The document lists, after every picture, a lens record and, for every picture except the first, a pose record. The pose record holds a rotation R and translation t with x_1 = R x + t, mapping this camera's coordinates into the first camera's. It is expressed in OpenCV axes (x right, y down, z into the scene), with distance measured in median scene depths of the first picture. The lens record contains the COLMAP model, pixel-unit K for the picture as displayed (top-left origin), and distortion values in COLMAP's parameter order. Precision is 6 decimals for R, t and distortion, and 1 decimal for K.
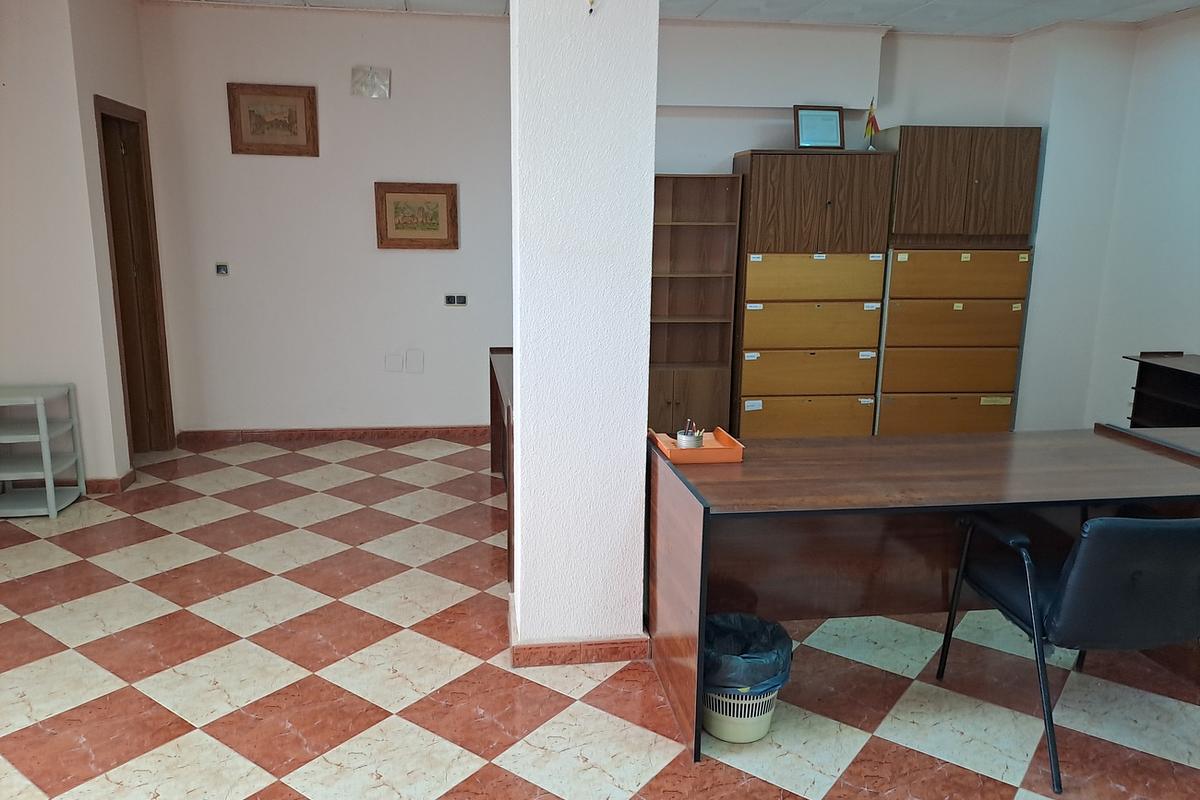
lens RADIAL K [[889.5, 0, 593.1], [0, 889.5, 403.2], [0, 0, 1]] dist [0.079857, -0.057404]
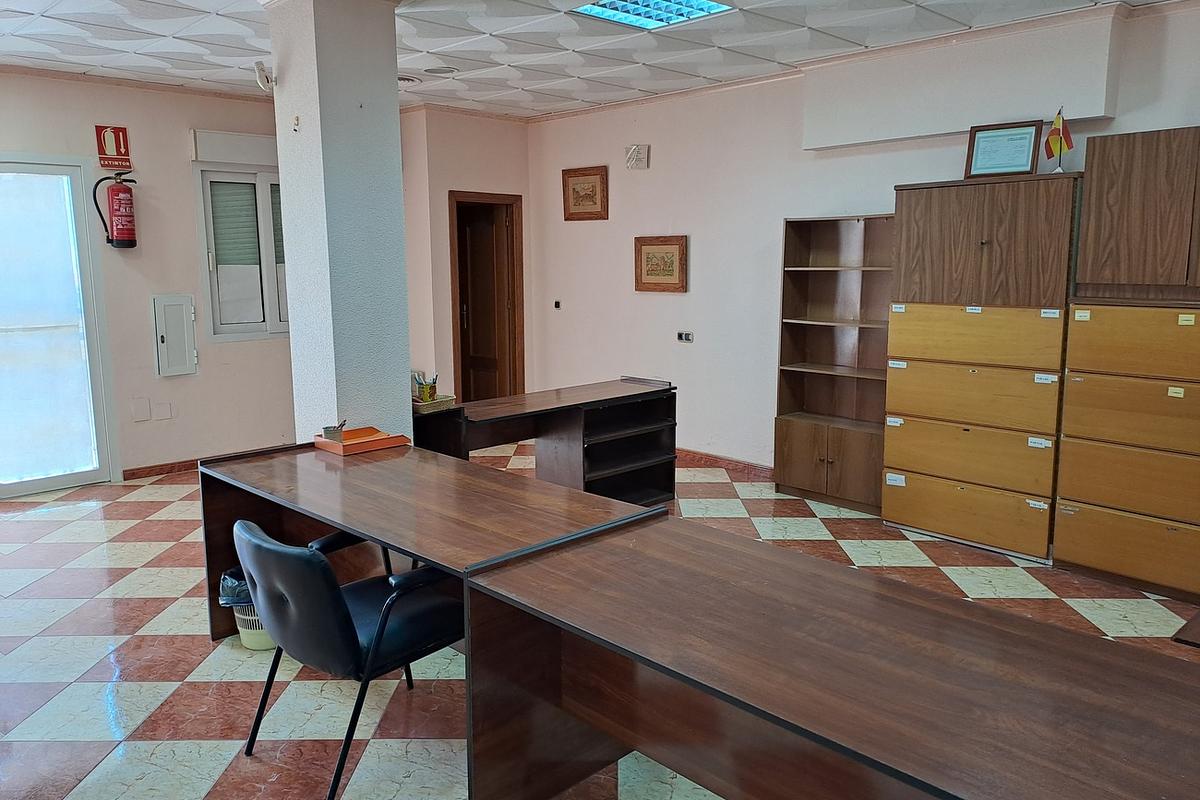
lens RADIAL K [[889.5, 0, 602.5], [0, 889.5, 391.3], [0, 0, 1]] dist [0.079857, -0.057404]
pose [[0.584505, 0.108650, -0.804083, 0.711278], [-0.155804, 0.987582, 0.020188, -0.055963], [0.796291, 0.113480, 0.594174, 0.263782]]
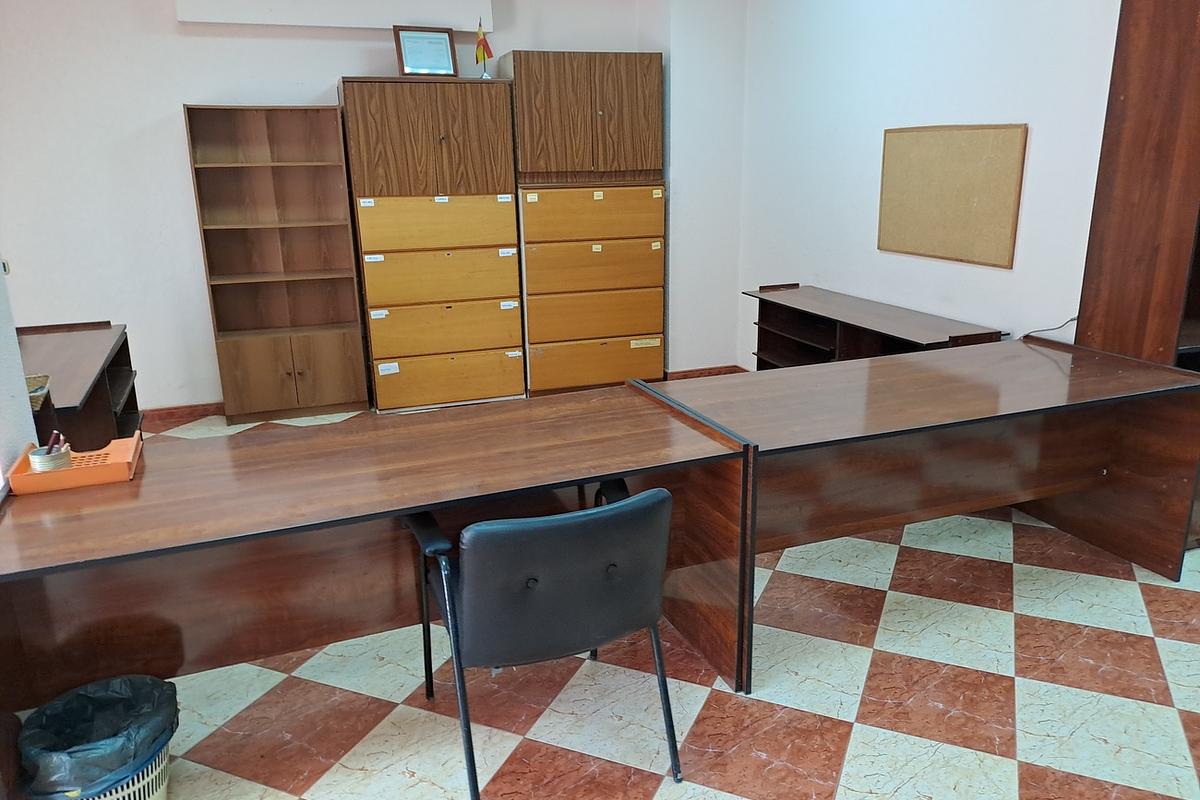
lens RADIAL K [[889.5, 0, 612.4], [0, 889.5, 406.7], [0, 0, 1]] dist [0.079857, -0.057404]
pose [[0.971252, -0.091839, 0.219624, 0.201862], [0.076009, 0.993934, 0.079488, -0.014482], [-0.225592, -0.060509, 0.972341, 0.069960]]
